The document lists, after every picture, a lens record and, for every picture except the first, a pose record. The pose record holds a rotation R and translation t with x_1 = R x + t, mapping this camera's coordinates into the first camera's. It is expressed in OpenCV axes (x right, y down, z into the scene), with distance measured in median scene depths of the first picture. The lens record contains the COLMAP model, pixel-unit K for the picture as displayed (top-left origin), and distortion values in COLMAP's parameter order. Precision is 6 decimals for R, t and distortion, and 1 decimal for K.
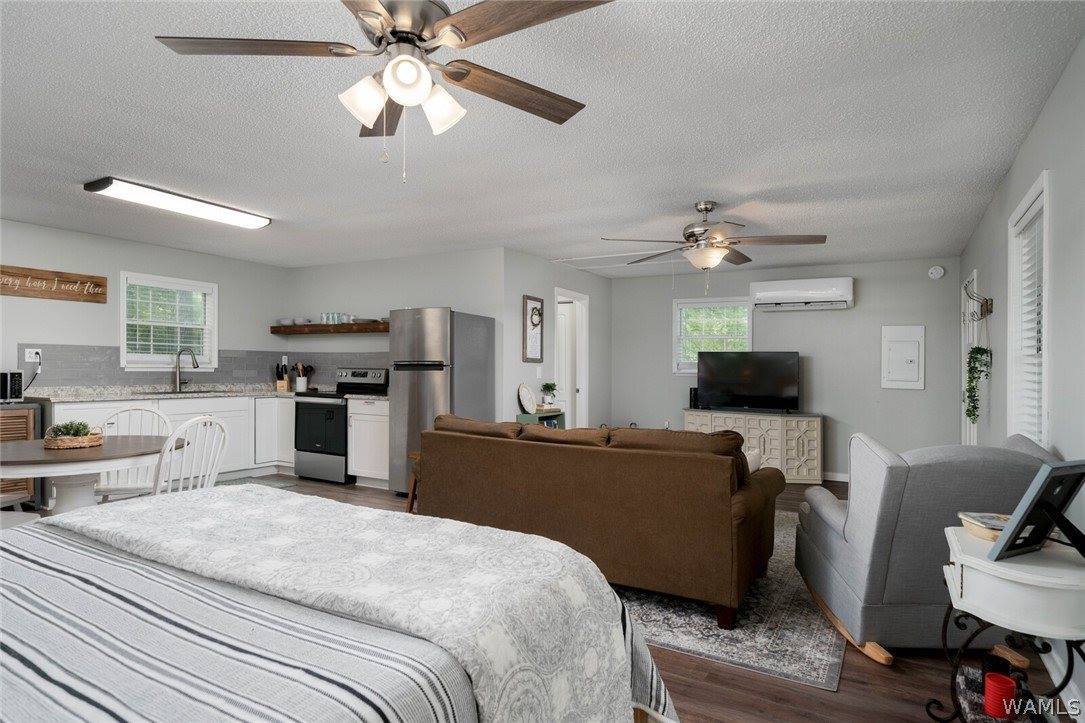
lens RADIAL K [[595.1, 0, 552.0], [0, 595.1, 378.1], [0, 0, 1]] dist [-0.002880, 0.000878]
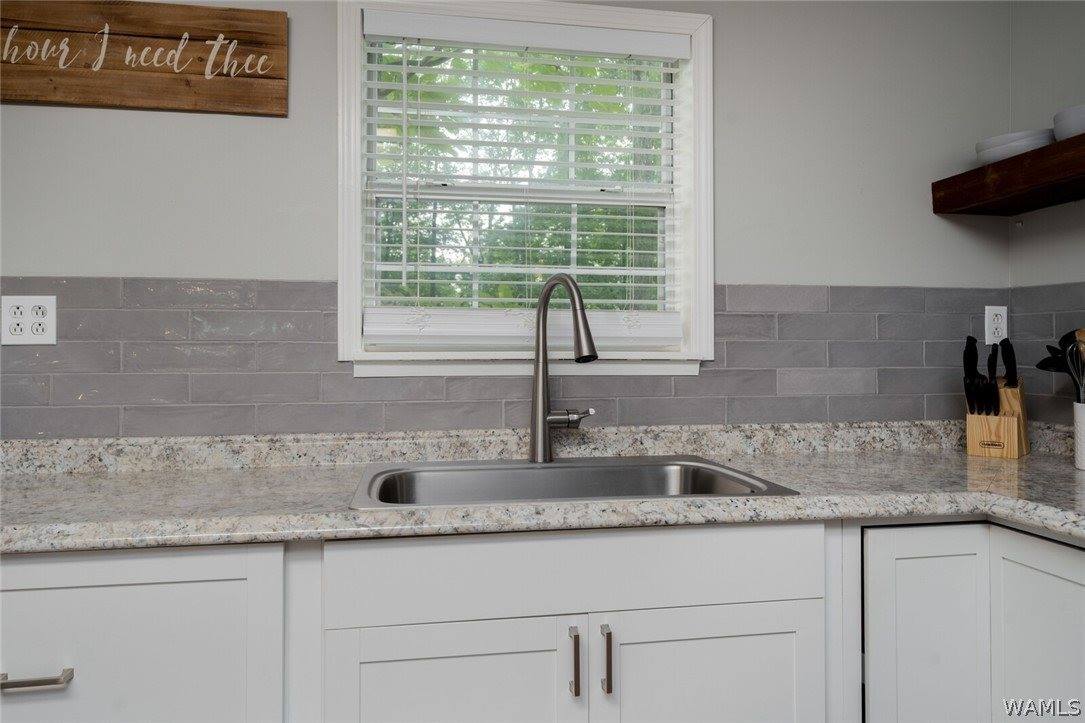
lens RADIAL K [[689.0, 0, 545.6], [0, 689.0, 342.1], [0, 0, 1]] dist [0.007170, 0.008032]
pose [[0.601466, -0.025745, -0.798484, -0.399641], [-0.004075, 0.999369, -0.035291, -0.014898], [0.798888, 0.024480, 0.600981, 0.819639]]
